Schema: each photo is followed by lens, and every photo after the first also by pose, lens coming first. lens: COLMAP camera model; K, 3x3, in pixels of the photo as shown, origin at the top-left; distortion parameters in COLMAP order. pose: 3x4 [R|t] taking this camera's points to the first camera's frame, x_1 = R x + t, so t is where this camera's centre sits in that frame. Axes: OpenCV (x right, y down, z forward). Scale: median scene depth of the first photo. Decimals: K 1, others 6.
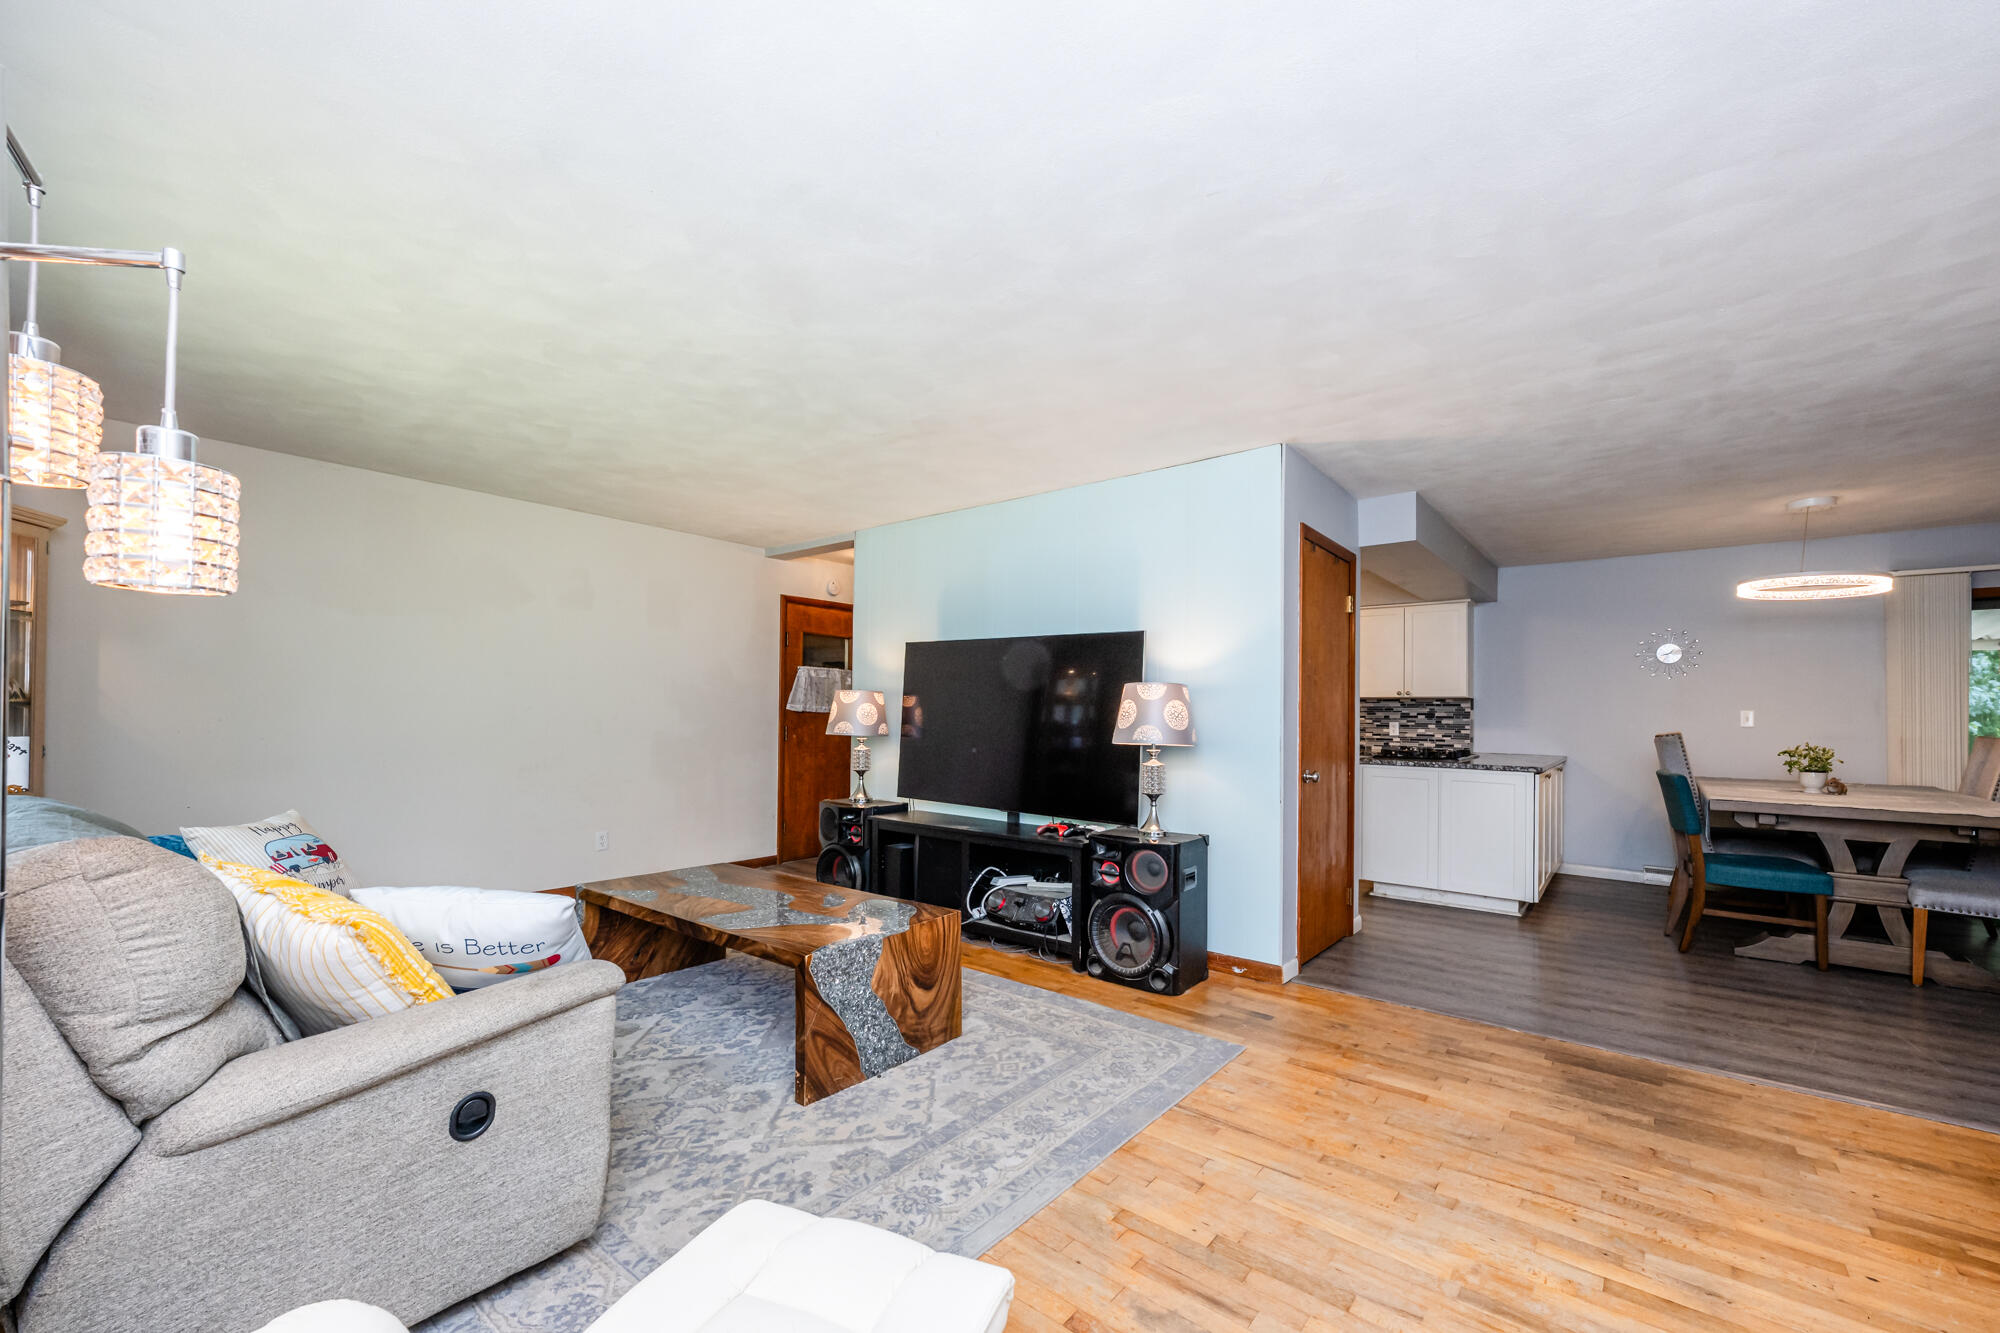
lens RADIAL K [[803.3, 0, 990.0], [0, 803.3, 678.0], [0, 0, 1]] dist [0.001911, 0.000190]
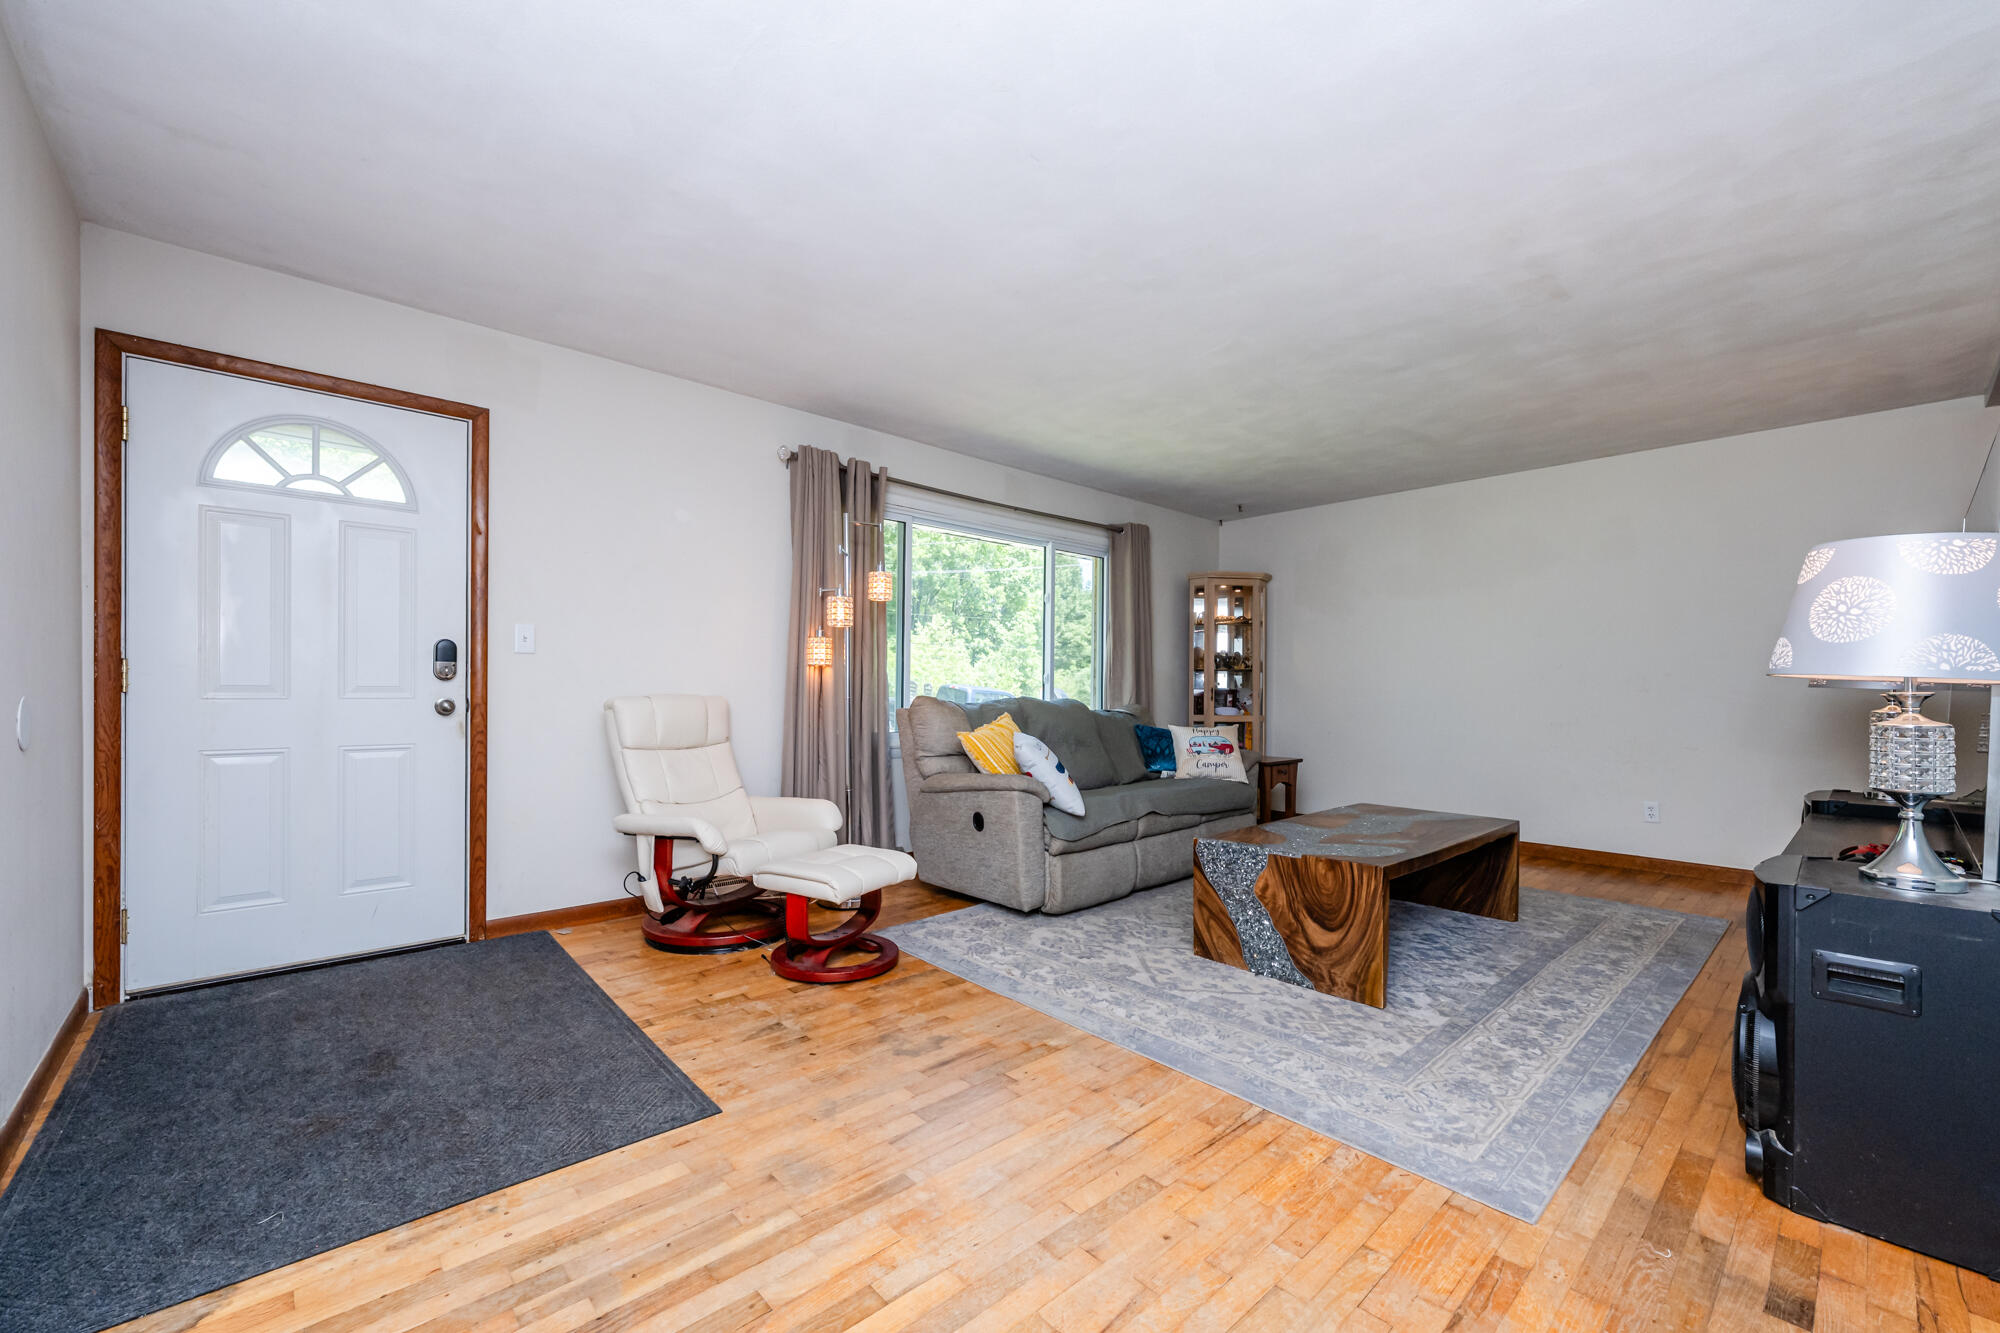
lens RADIAL K [[803.3, 0, 990.0], [0, 803.3, 678.0], [0, 0, 1]] dist [0.001911, 0.000190]
pose [[-0.131688, -0.018946, -0.991110, 1.049732], [0.031497, 0.999233, -0.023286, 0.108657], [0.990791, -0.034284, -0.130990, 0.830416]]
